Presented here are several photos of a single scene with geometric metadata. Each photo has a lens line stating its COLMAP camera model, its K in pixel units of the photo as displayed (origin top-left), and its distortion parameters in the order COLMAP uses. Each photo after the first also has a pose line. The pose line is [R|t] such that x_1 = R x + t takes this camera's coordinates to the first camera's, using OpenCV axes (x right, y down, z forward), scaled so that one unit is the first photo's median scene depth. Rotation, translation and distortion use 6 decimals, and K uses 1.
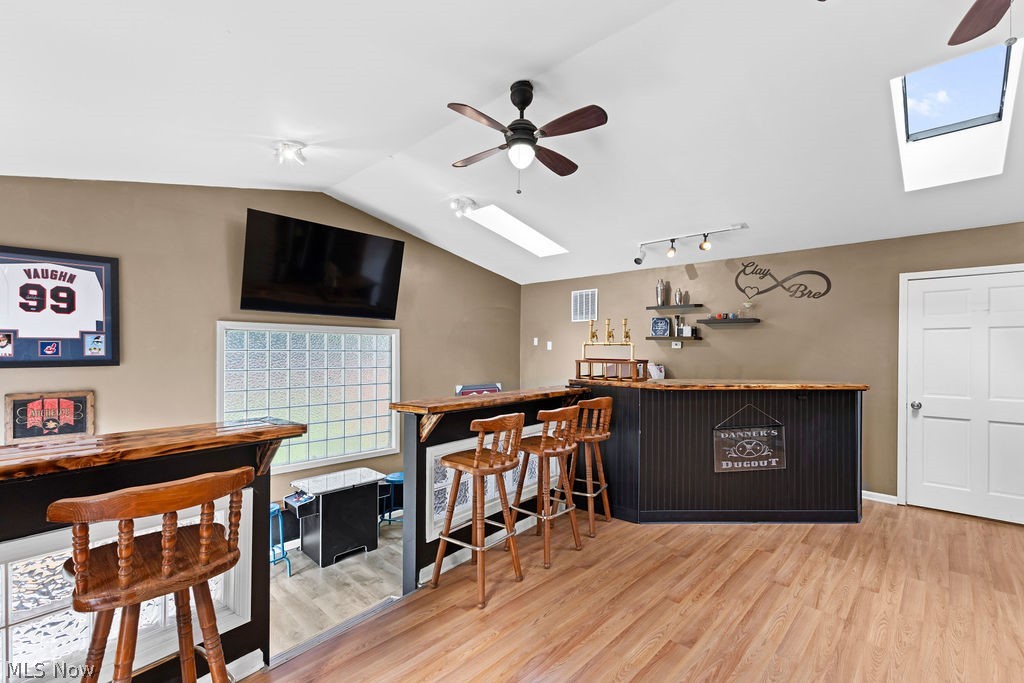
lens RADIAL K [[441.6, 0, 514.3], [0, 441.6, 345.8], [0, 0, 1]] dist [0.007368, -0.000246]
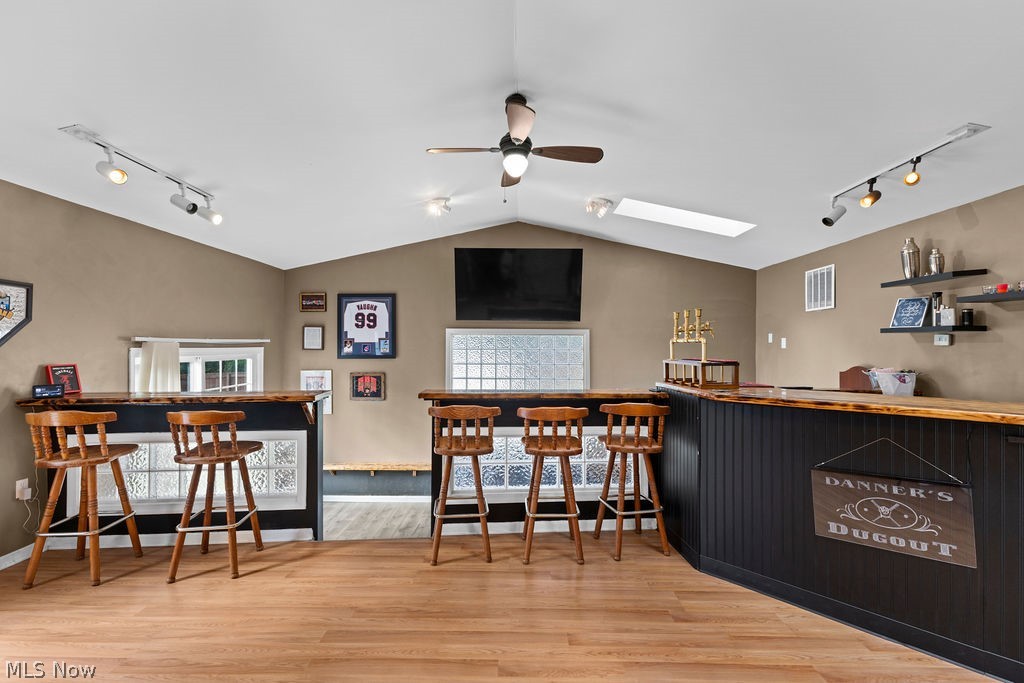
lens RADIAL K [[441.6, 0, 532.6], [0, 441.6, 338.9], [0, 0, 1]] dist [0.007368, -0.000246]
pose [[0.687650, -0.018281, -0.725813, 0.644189], [0.008028, 0.999813, -0.017577, 0.004322], [0.725998, 0.006259, 0.687668, 0.242451]]
